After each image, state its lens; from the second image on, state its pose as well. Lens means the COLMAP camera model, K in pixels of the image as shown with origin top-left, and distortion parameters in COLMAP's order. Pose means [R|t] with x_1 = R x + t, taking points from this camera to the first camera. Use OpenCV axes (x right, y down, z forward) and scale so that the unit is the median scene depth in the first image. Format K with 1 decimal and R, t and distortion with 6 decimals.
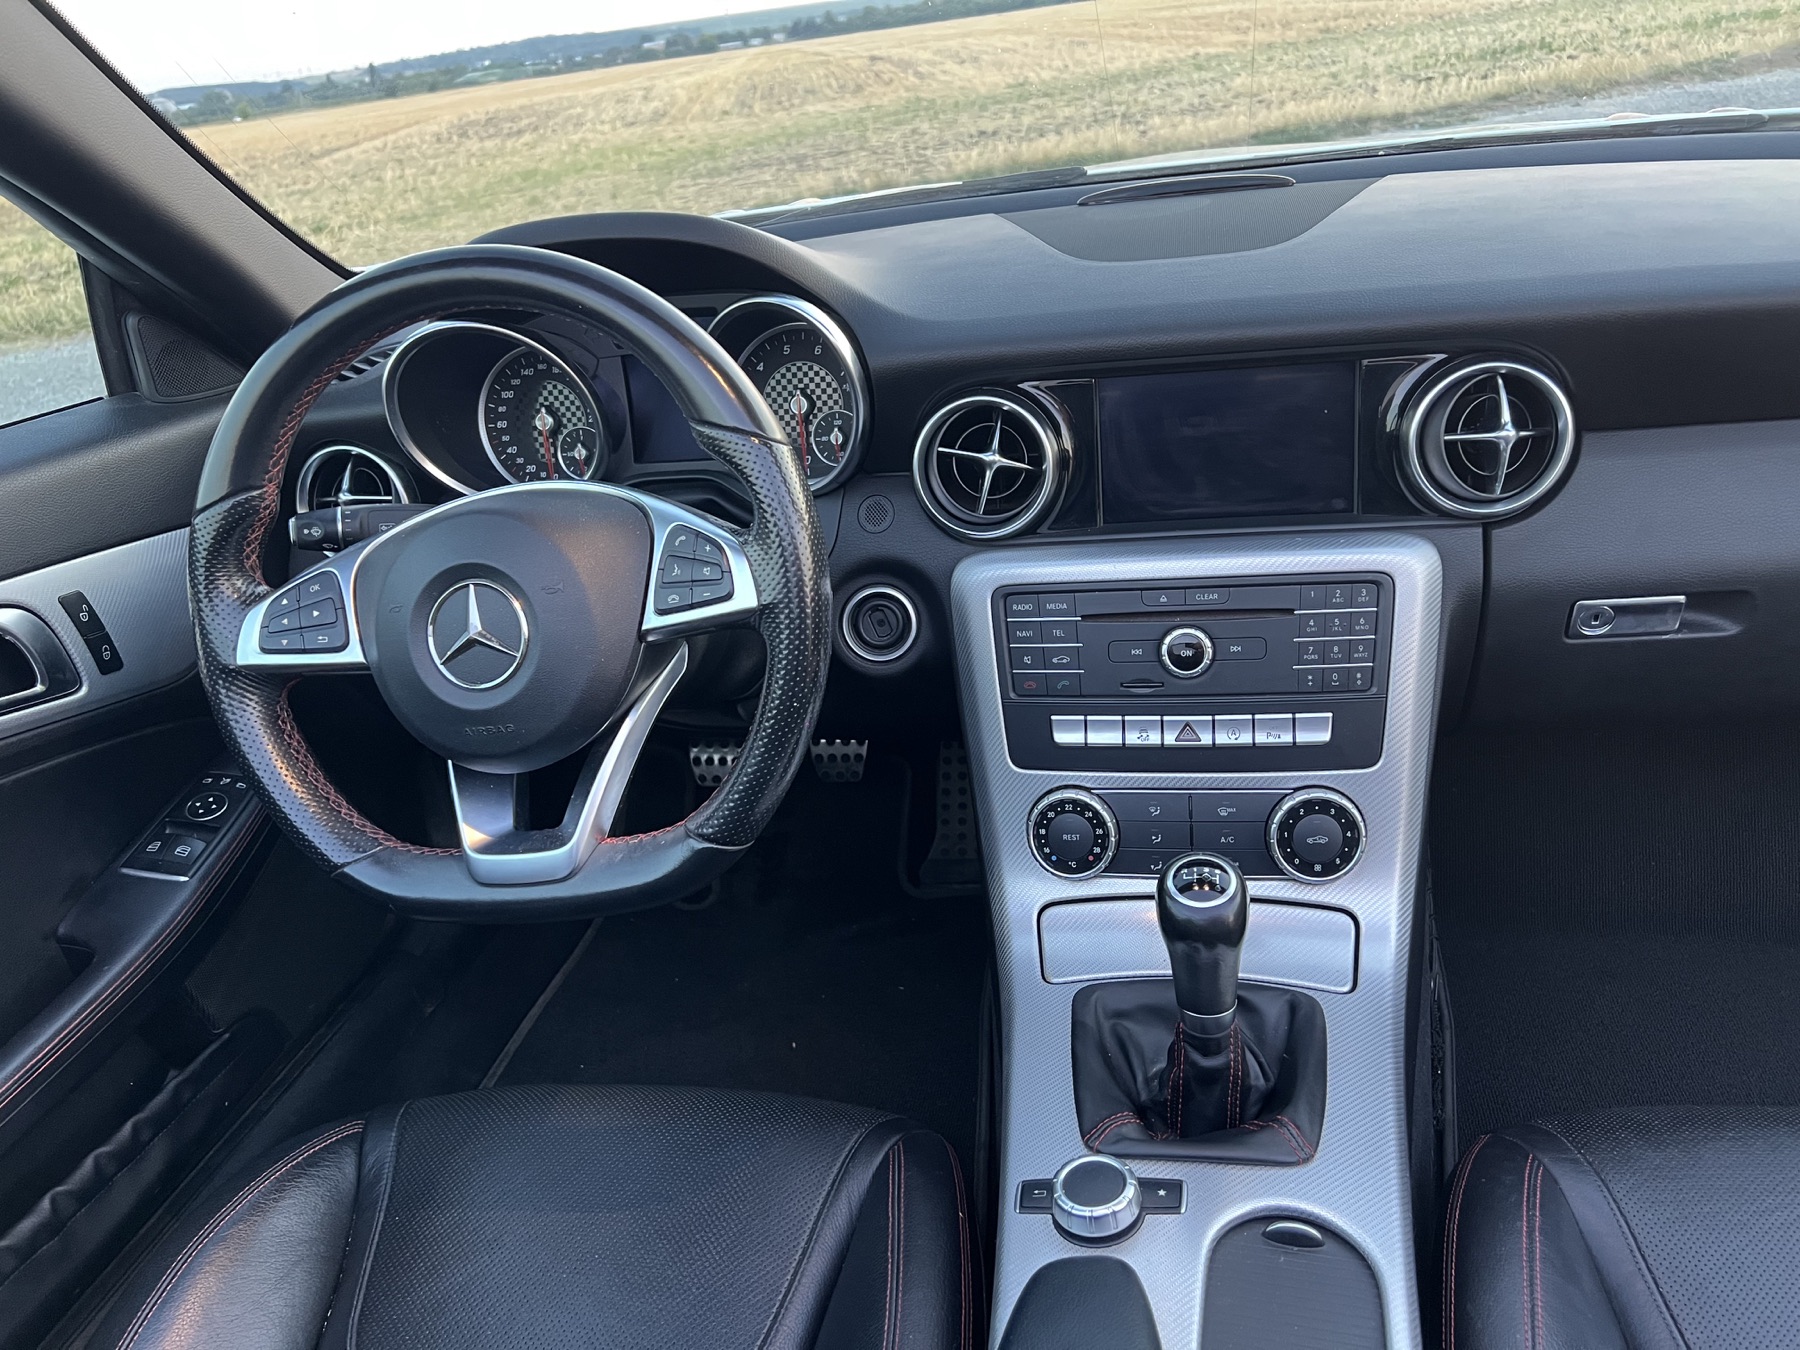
lens RADIAL K [[1342.1, 0, 903.9], [0, 1342.1, 683.0], [0, 0, 1]] dist [0.047835, -0.073168]
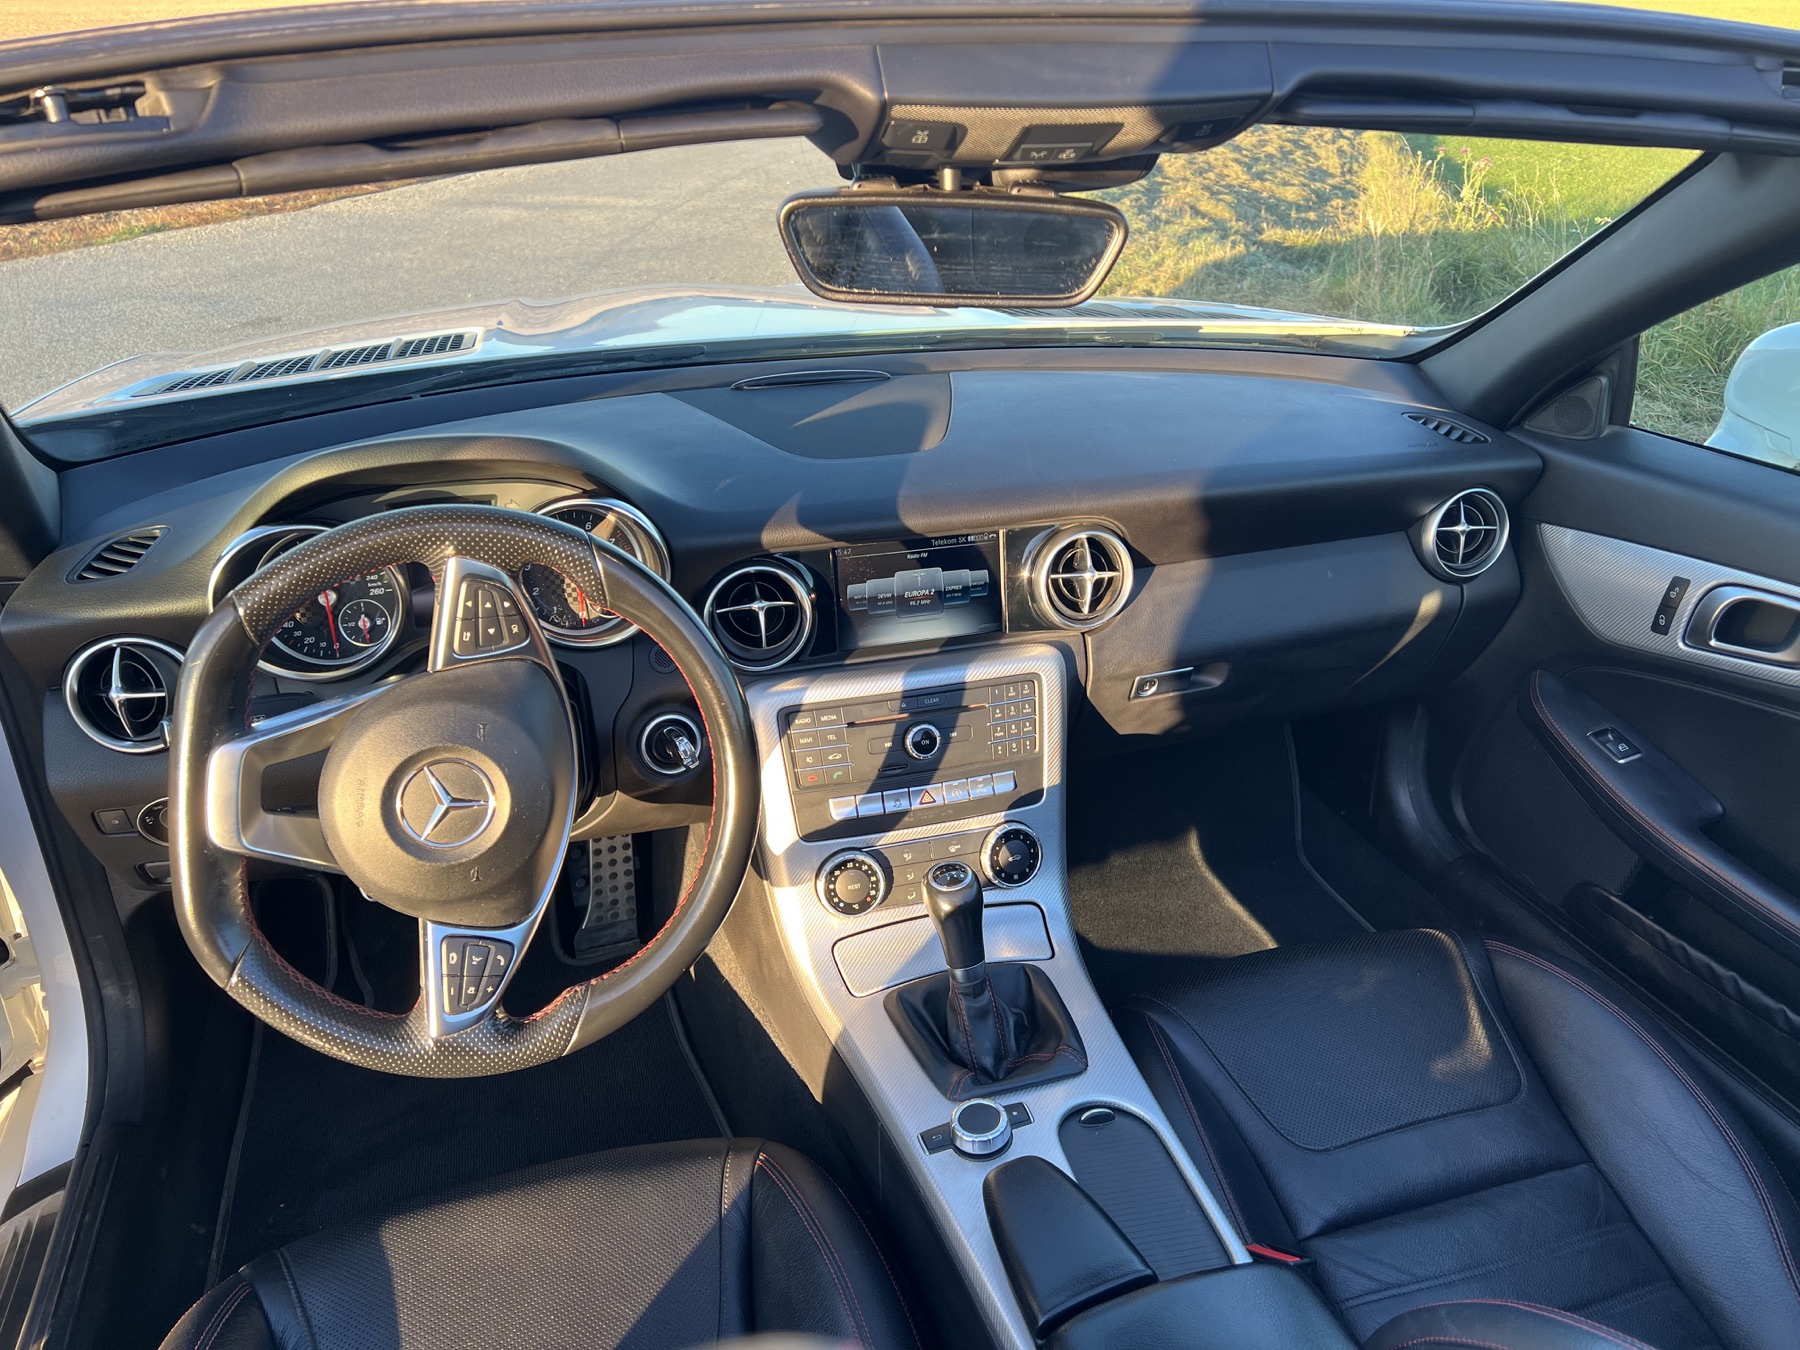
lens RADIAL K [[1342.1, 0, 909.1], [0, 1342.1, 663.8], [0, 0, 1]] dist [0.047835, -0.073168]
pose [[0.863946, -0.099343, 0.493689, -0.481894], [0.110702, 0.993834, 0.006258, -0.112913], [-0.491266, 0.049246, 0.869616, -0.215830]]
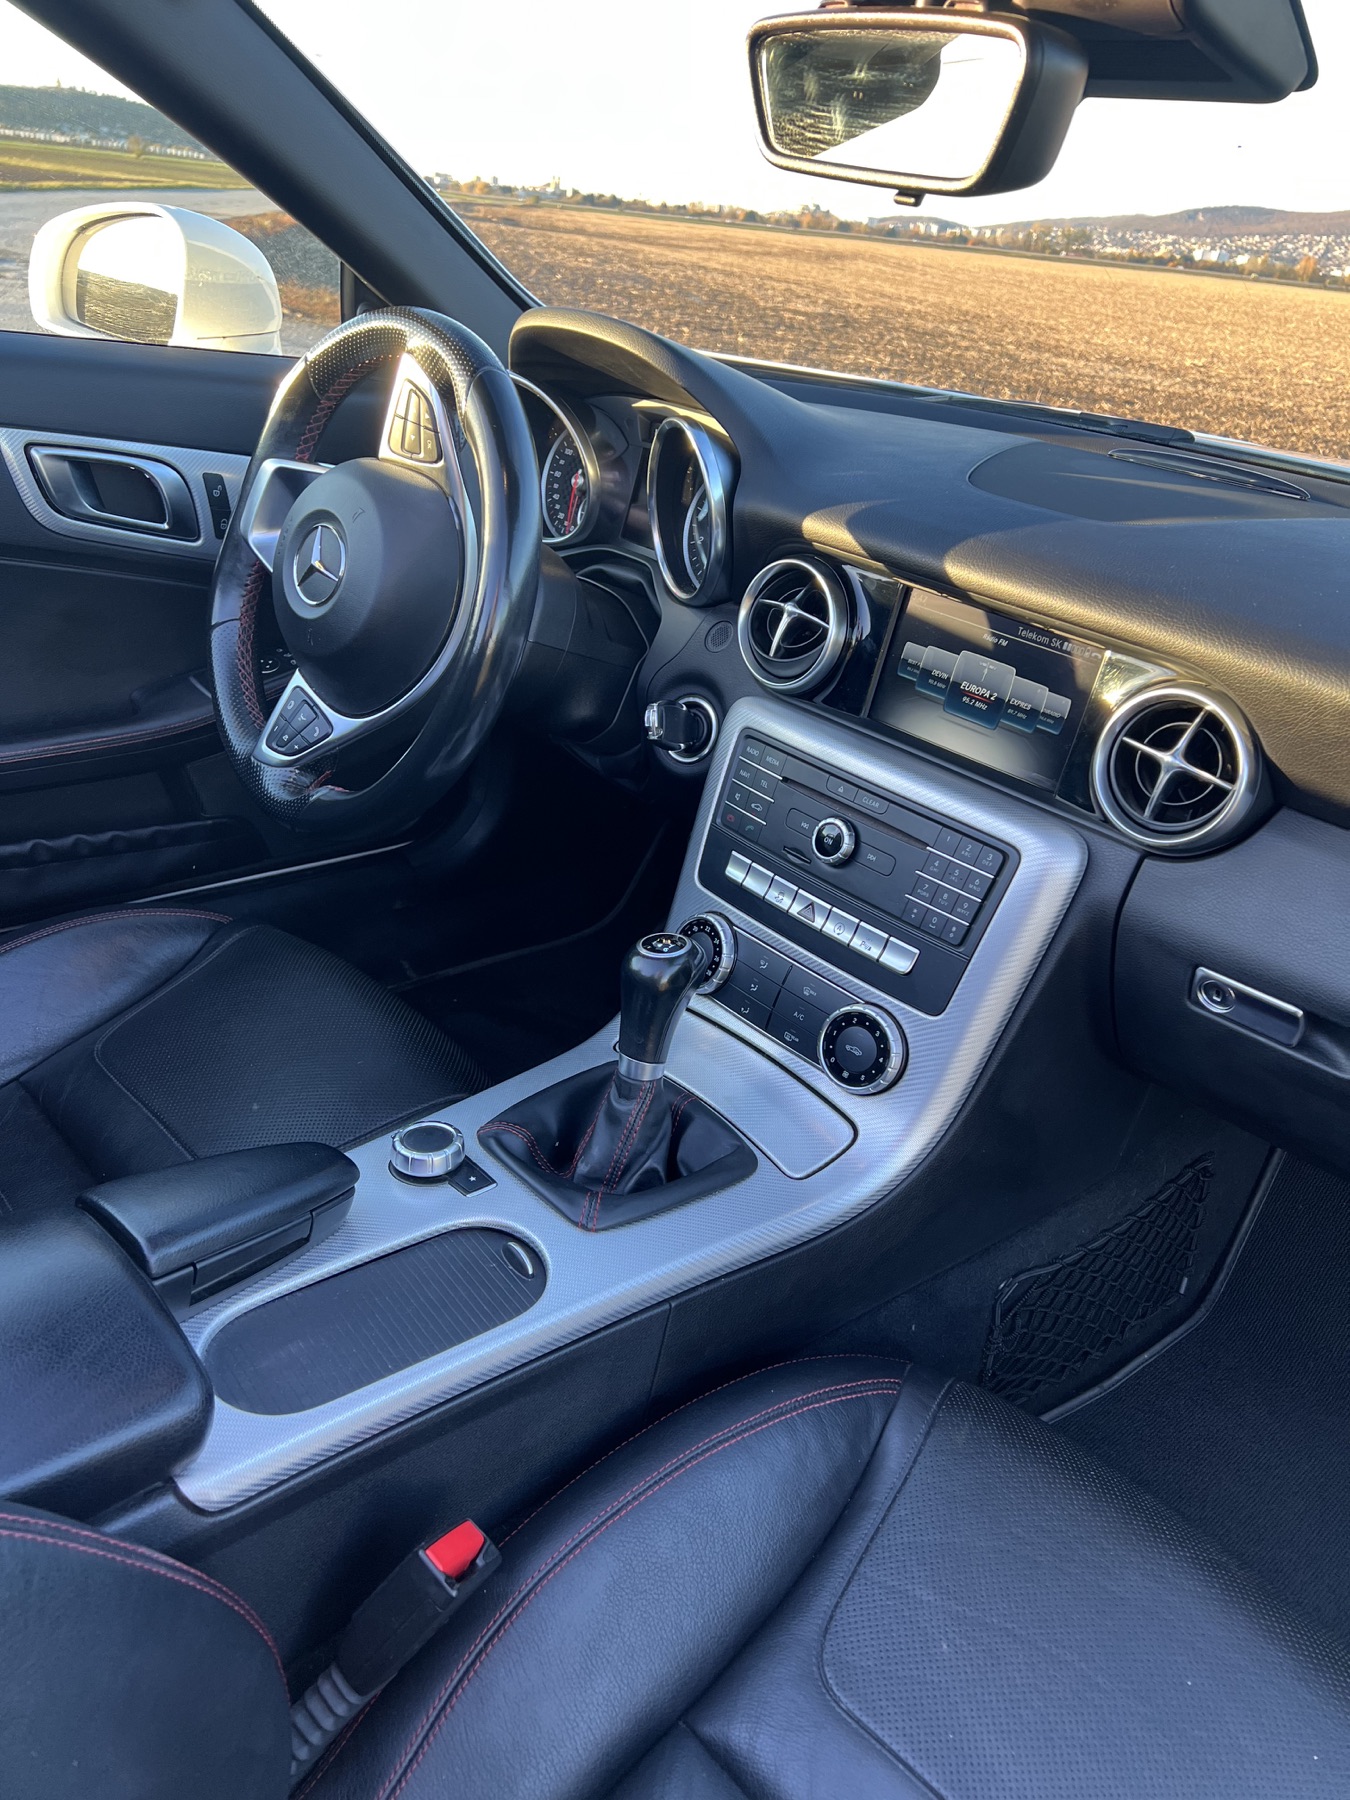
lens RADIAL K [[1342.1, 0, 686.3], [0, 1342.1, 915.0], [0, 0, 1]] dist [0.047835, -0.073168]
pose [[0.785628, 0.448622, -0.426059, 0.597953], [-0.431846, 0.890758, 0.141631, -0.071033], [0.443054, 0.072722, 0.893540, -0.014733]]
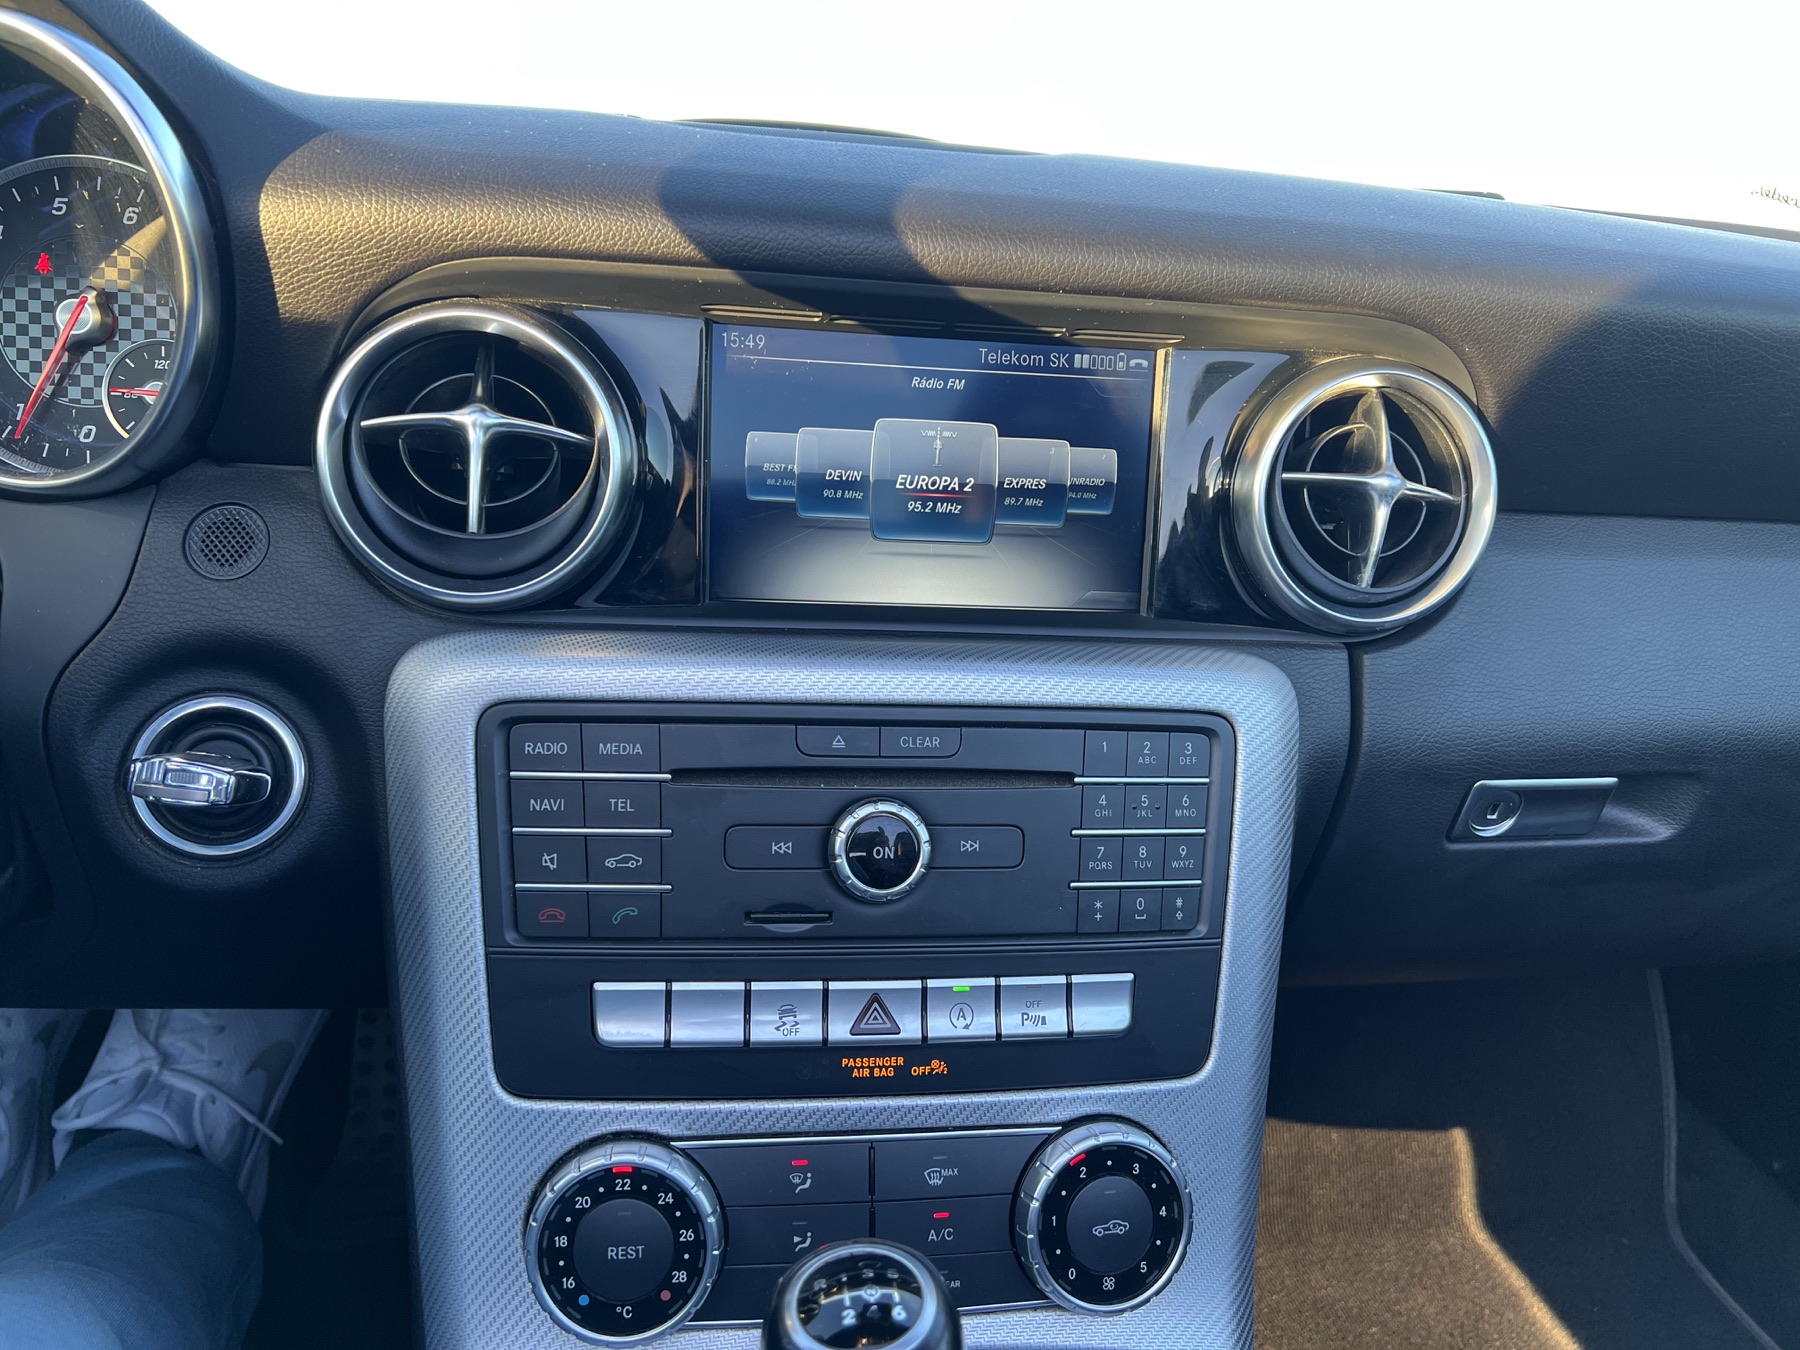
lens RADIAL K [[1342.1, 0, 882.8], [0, 1342.1, 669.5], [0, 0, 1]] dist [0.047835, -0.073168]
pose [[0.925234, 0.070554, 0.372778, 0.020099], [-0.012800, 0.987802, -0.155186, -0.012048], [-0.379180, 0.138812, 0.914852, 0.527783]]
